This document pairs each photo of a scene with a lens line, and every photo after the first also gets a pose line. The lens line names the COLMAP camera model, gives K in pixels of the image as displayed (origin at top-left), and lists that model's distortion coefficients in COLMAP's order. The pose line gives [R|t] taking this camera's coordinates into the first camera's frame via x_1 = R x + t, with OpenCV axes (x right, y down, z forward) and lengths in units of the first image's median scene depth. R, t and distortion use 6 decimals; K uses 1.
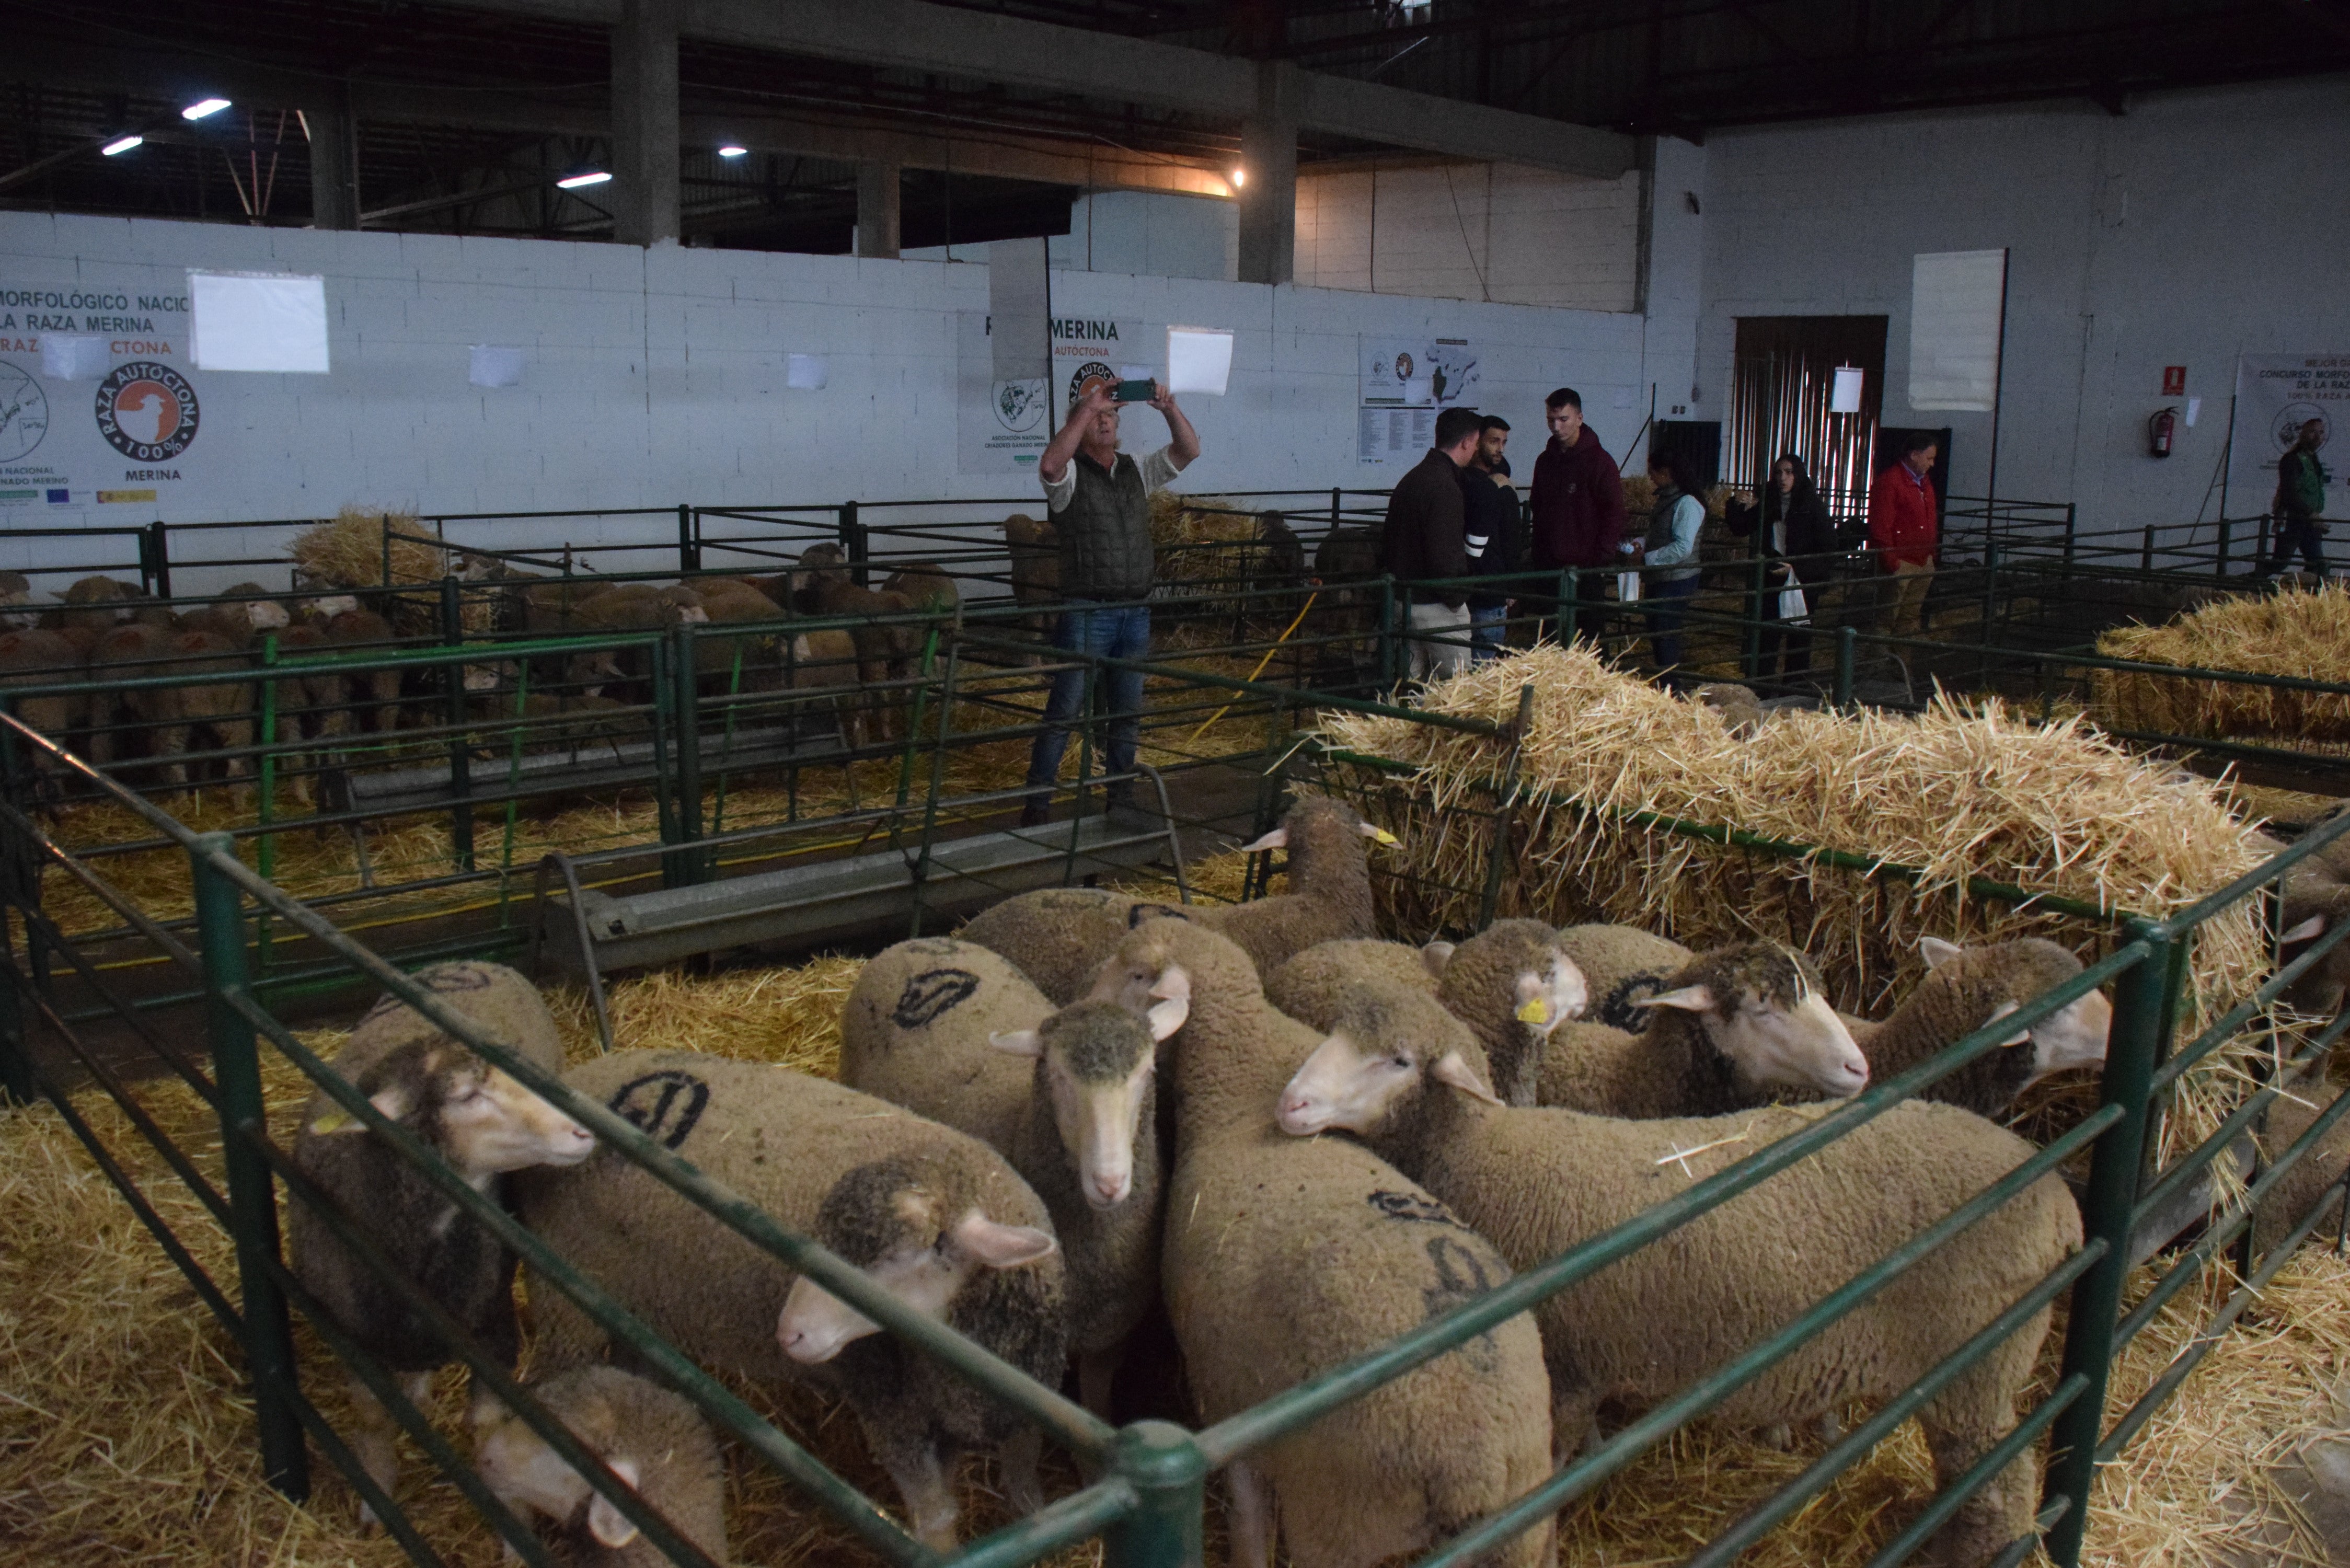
lens RADIAL K [[1851.0, 0, 1193.1], [0, 1851.0, 779.3], [0, 0, 1]] dist [-0.155434, 0.108016]
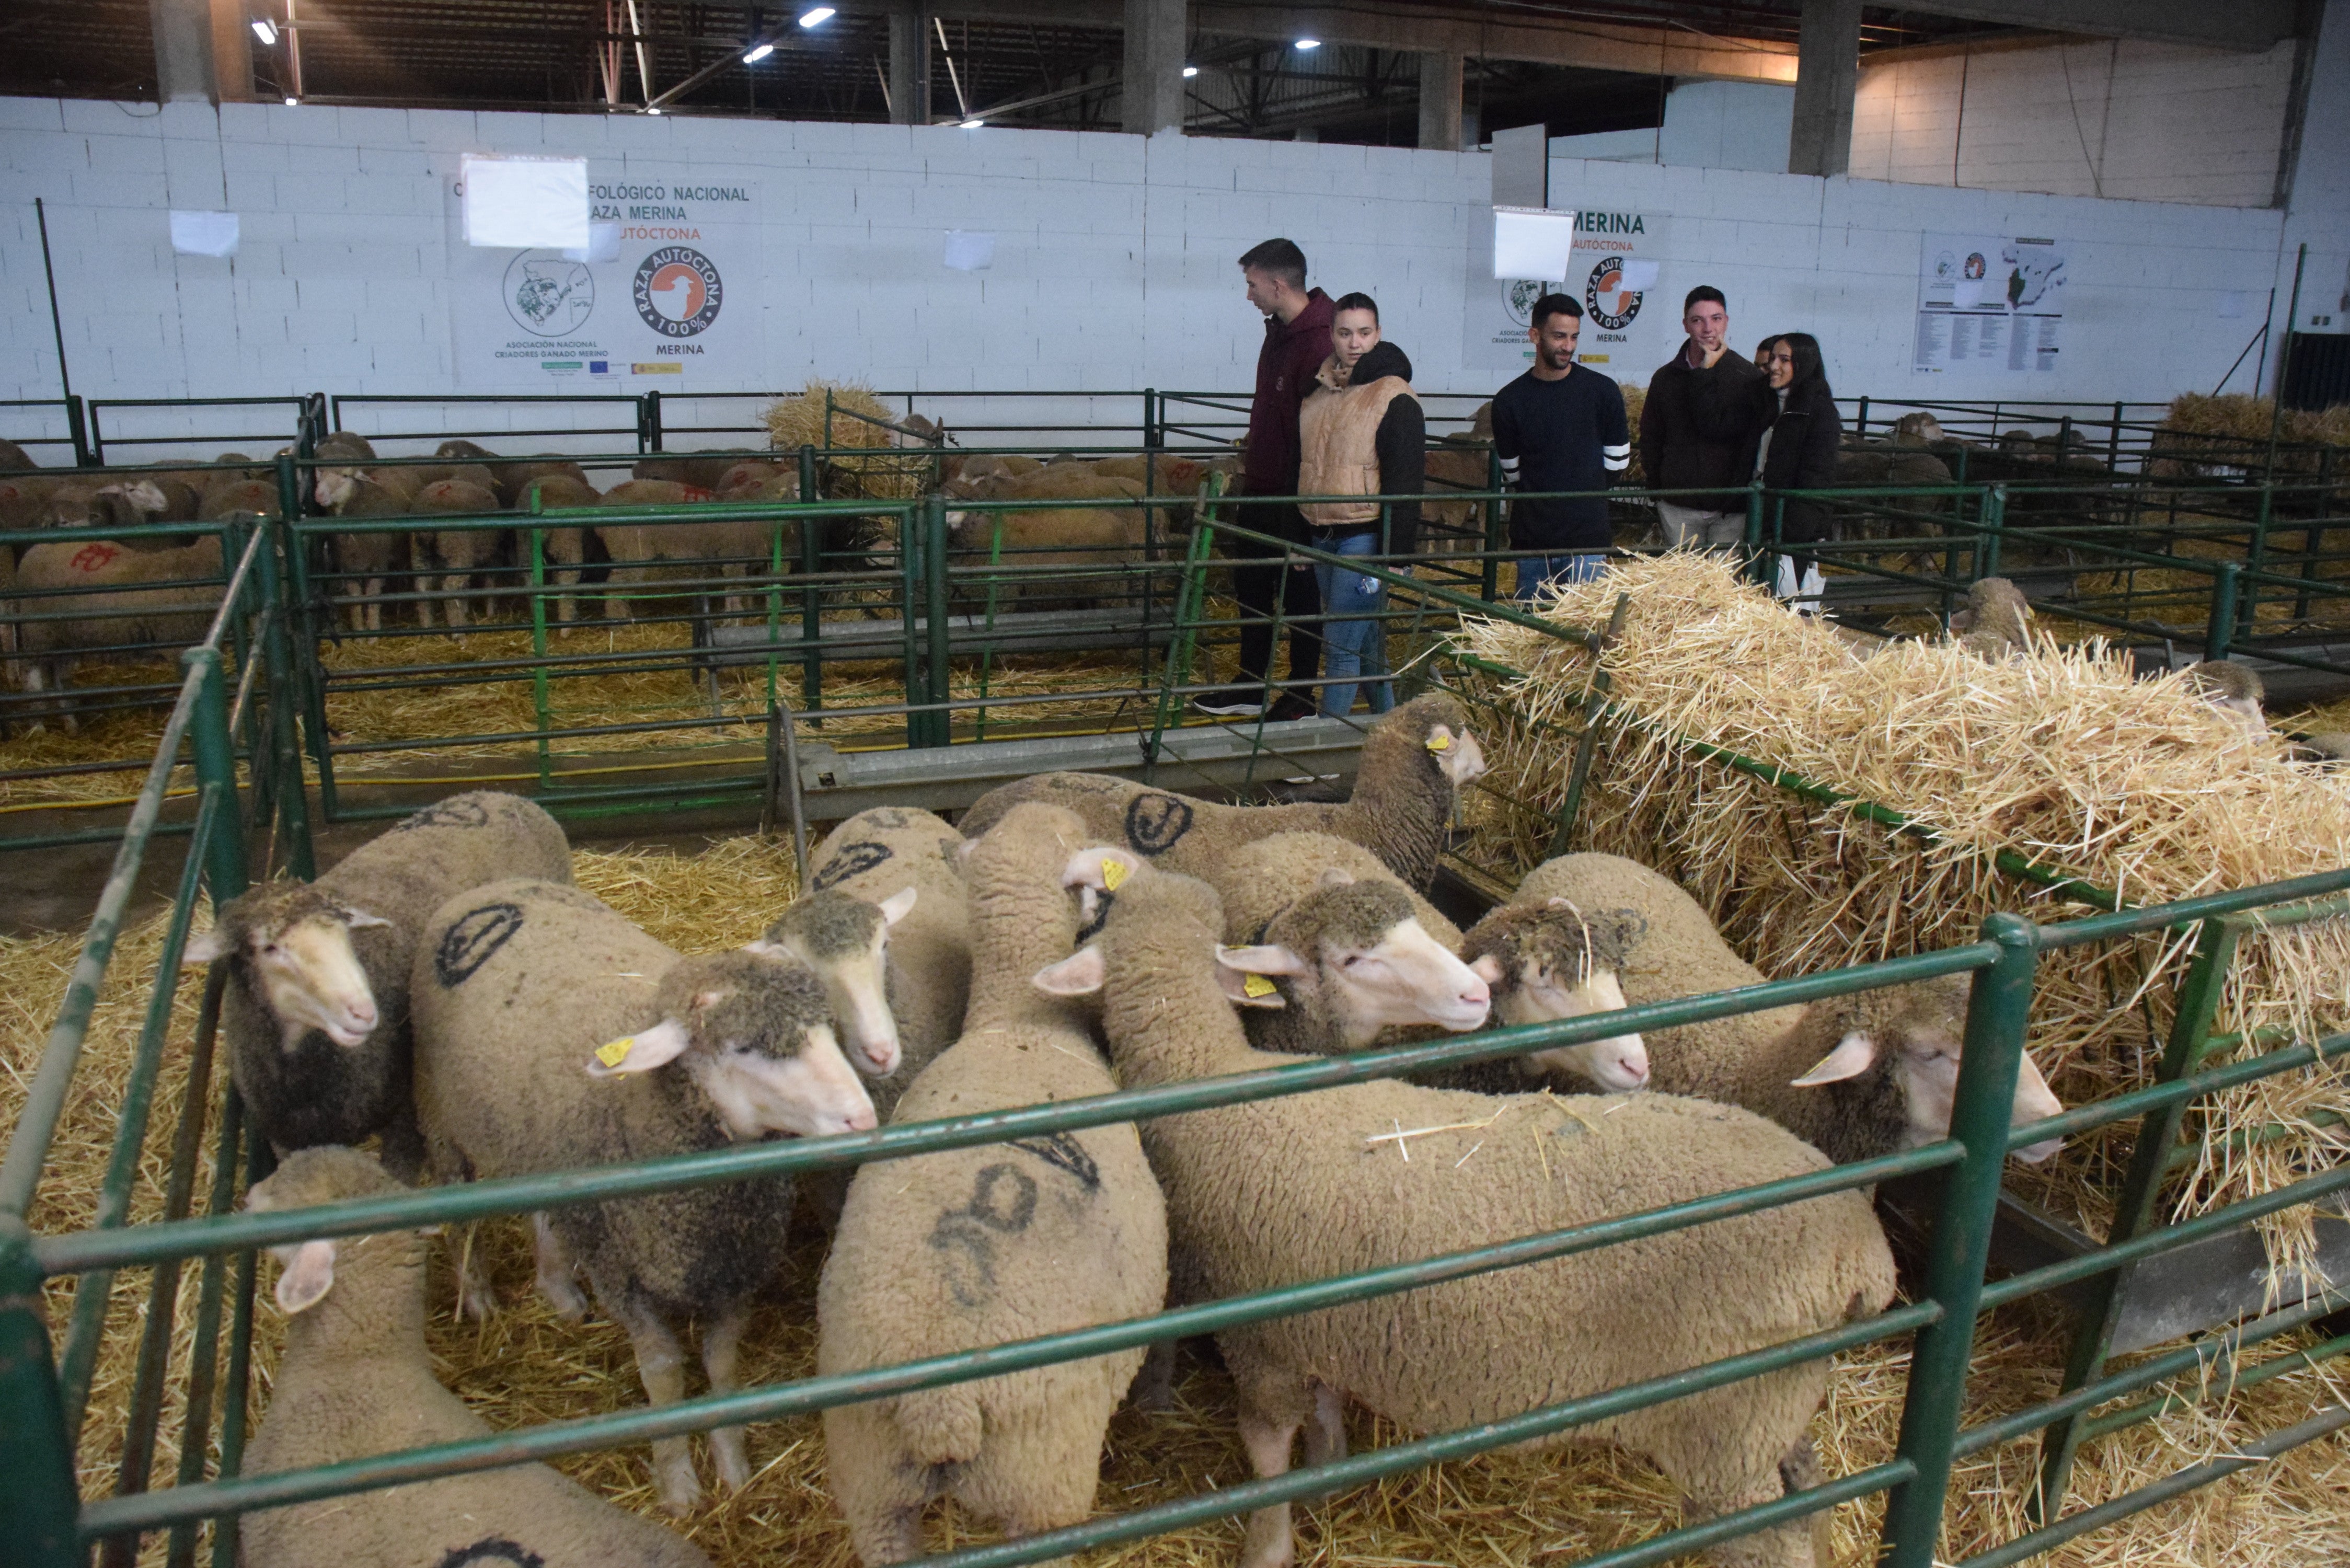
lens RADIAL K [[1851.0, 0, 1170.3], [0, 1851.0, 768.4], [0, 0, 1]] dist [-0.155434, 0.108016]
pose [[0.937361, 0.087738, -0.337128, 0.105868], [-0.071743, 0.995638, 0.059641, -0.001349], [0.340891, -0.031718, 0.939568, 0.031505]]
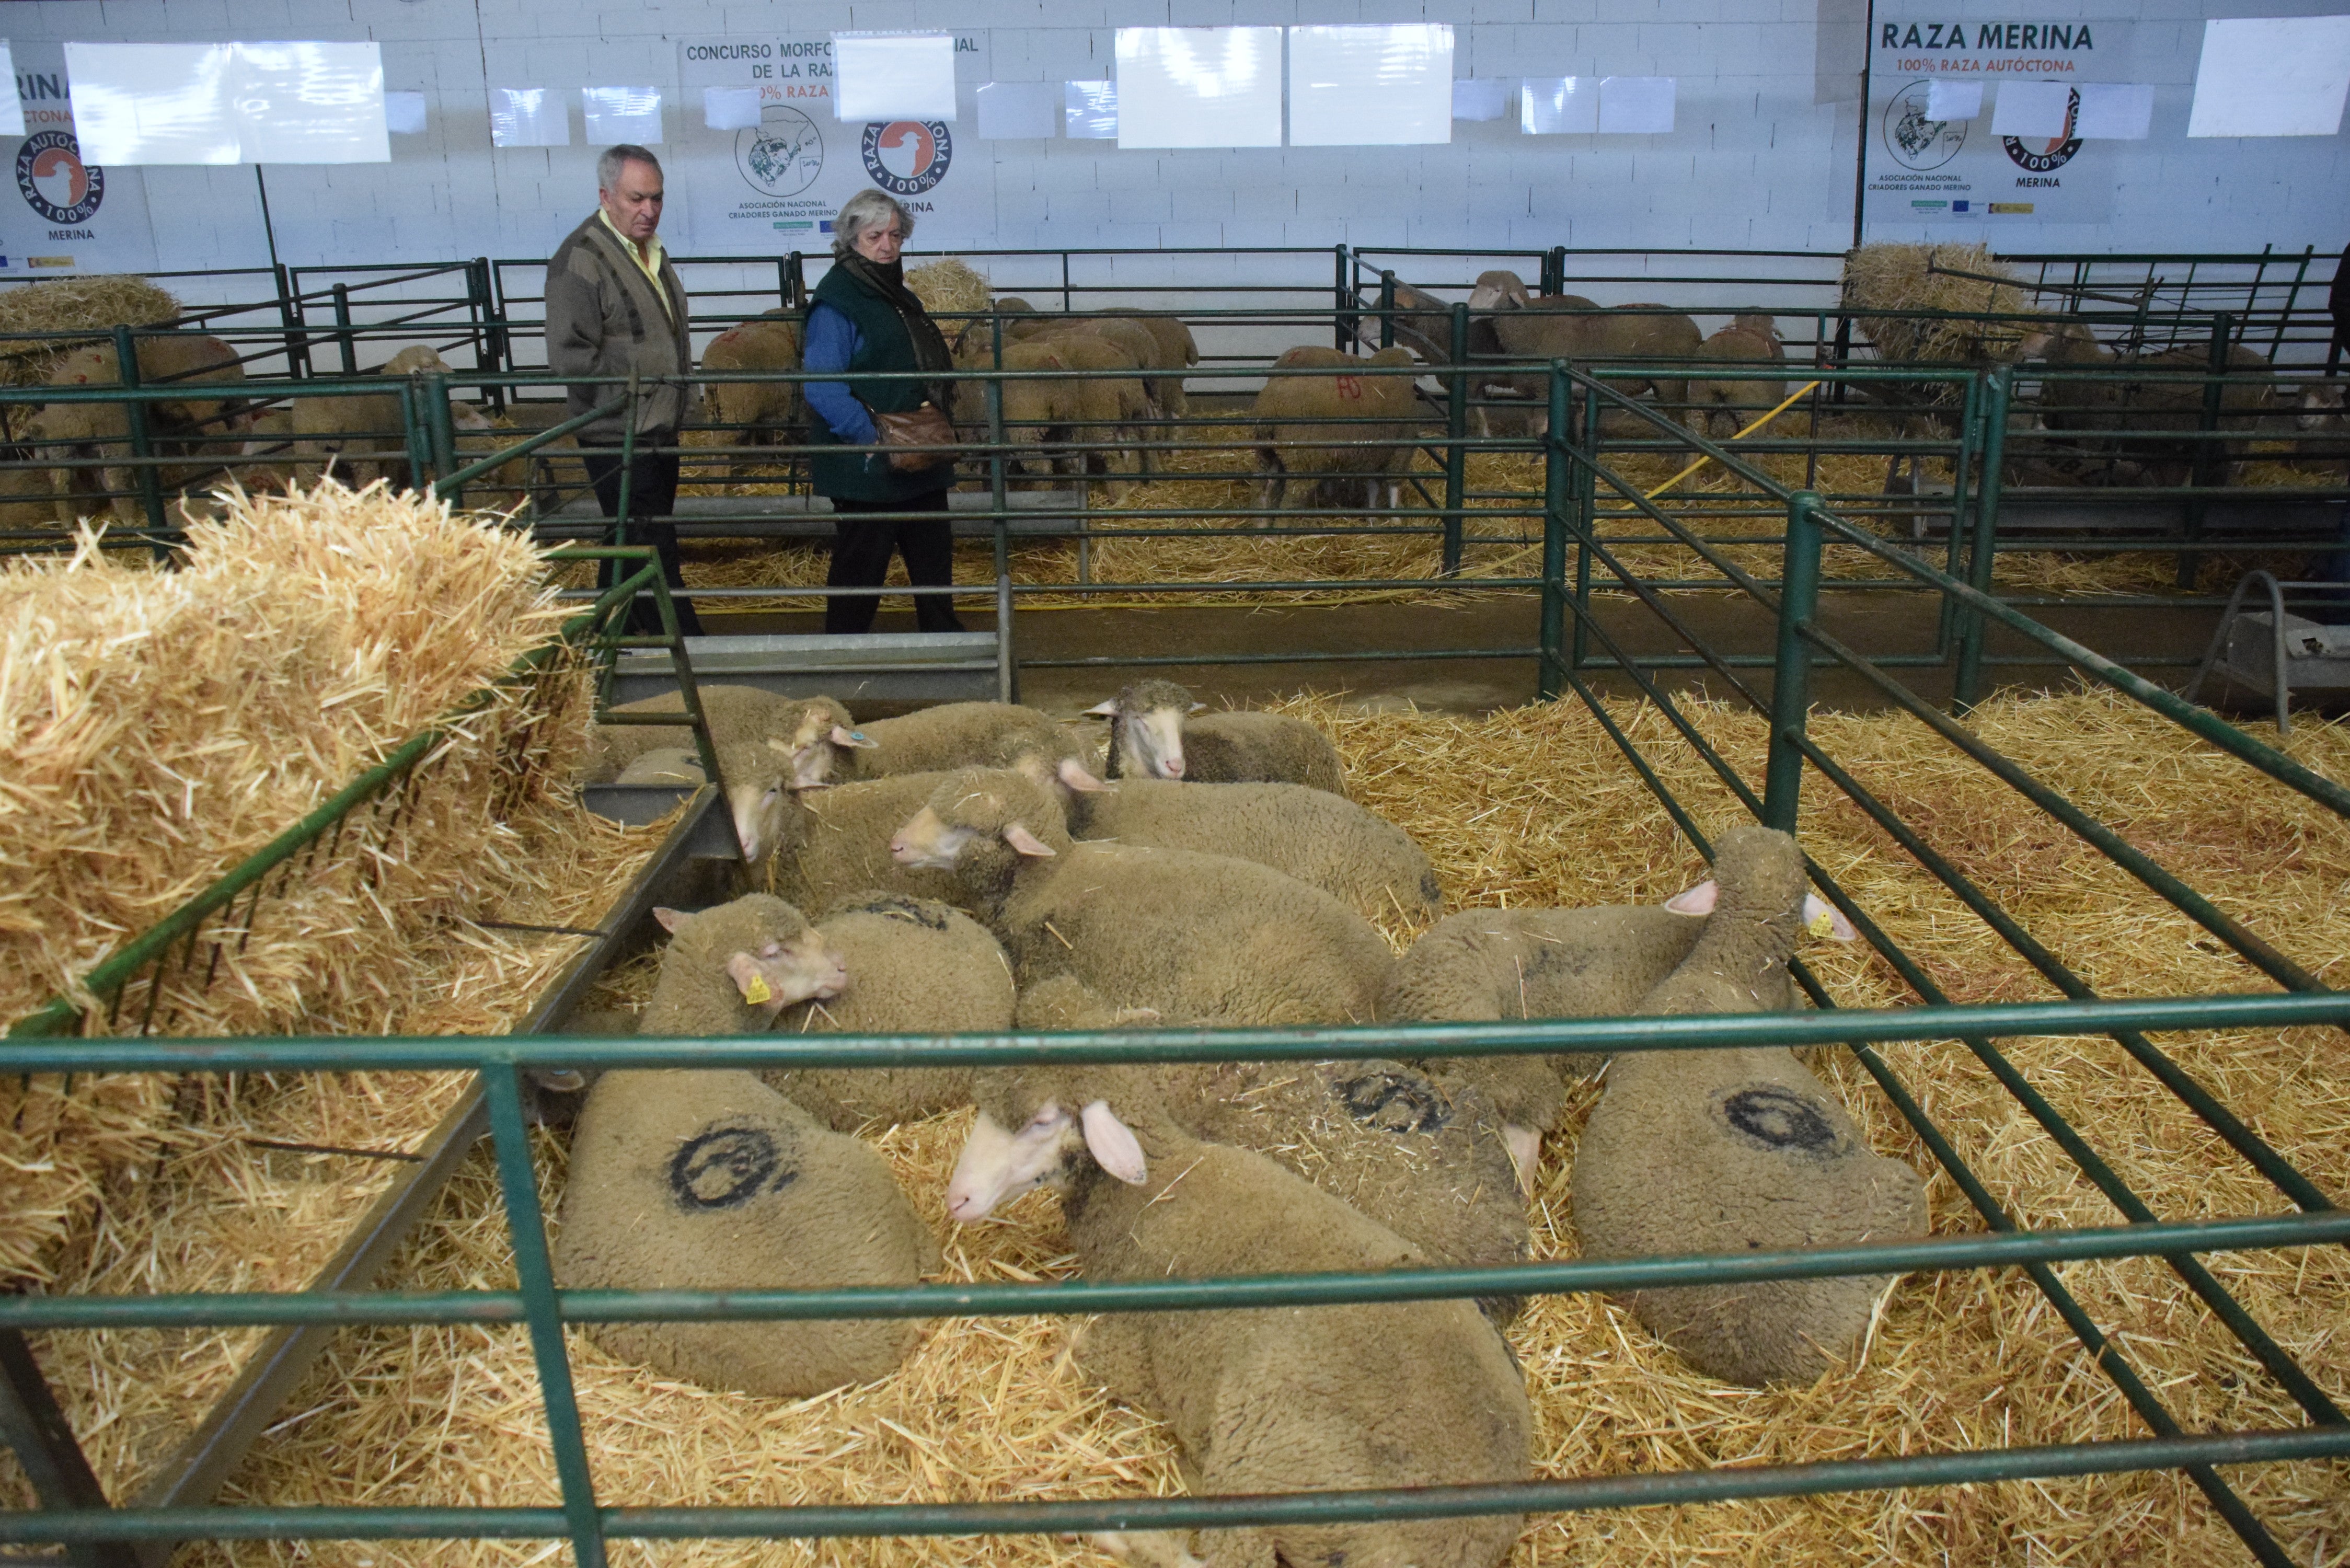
lens RADIAL K [[1851.0, 0, 1182.0], [0, 1851.0, 759.5], [0, 0, 1]] dist [-0.155434, 0.108016]
pose [[0.719694, 0.197340, -0.665656, 0.351638], [-0.111588, 0.979169, 0.169637, -0.048187], [0.685265, -0.047808, 0.726723, 0.288112]]
